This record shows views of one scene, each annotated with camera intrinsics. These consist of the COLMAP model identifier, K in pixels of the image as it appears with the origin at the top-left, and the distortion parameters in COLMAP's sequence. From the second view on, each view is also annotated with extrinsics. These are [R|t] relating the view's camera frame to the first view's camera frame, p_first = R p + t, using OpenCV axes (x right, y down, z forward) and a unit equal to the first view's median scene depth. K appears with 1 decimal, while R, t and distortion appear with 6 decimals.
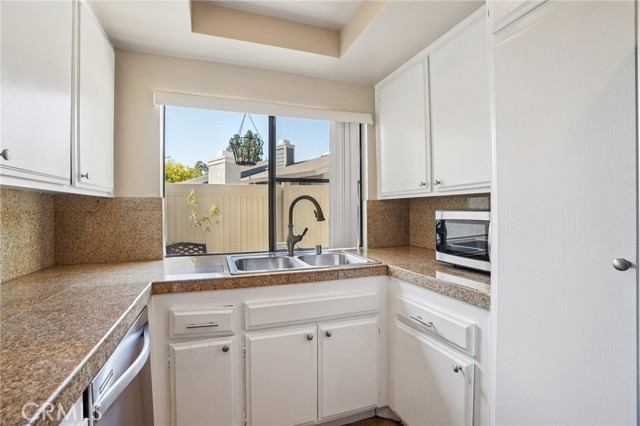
lens RADIAL K [[297.7, 0, 320.6], [0, 297.7, 210.5], [0, 0, 1]] dist [-0.075308, 0.031312]
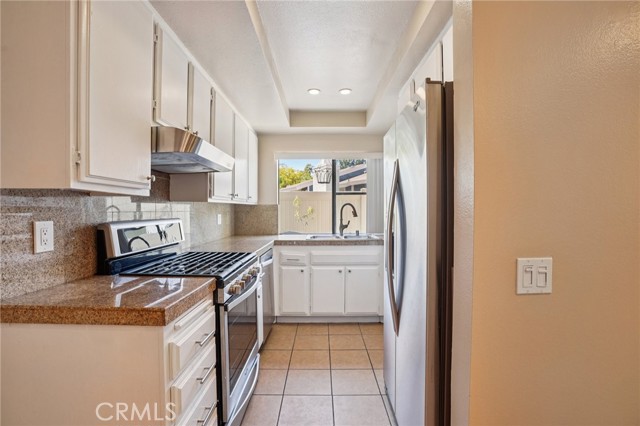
lens RADIAL K [[297.7, 0, 320.6], [0, 297.7, 210.5], [0, 0, 1]] dist [-0.075308, 0.031312]
pose [[0.938782, 0.004403, -0.344485, 0.465063], [-0.003612, 0.999989, 0.002937, -0.009792], [0.344494, -0.001512, 0.938787, -0.872494]]
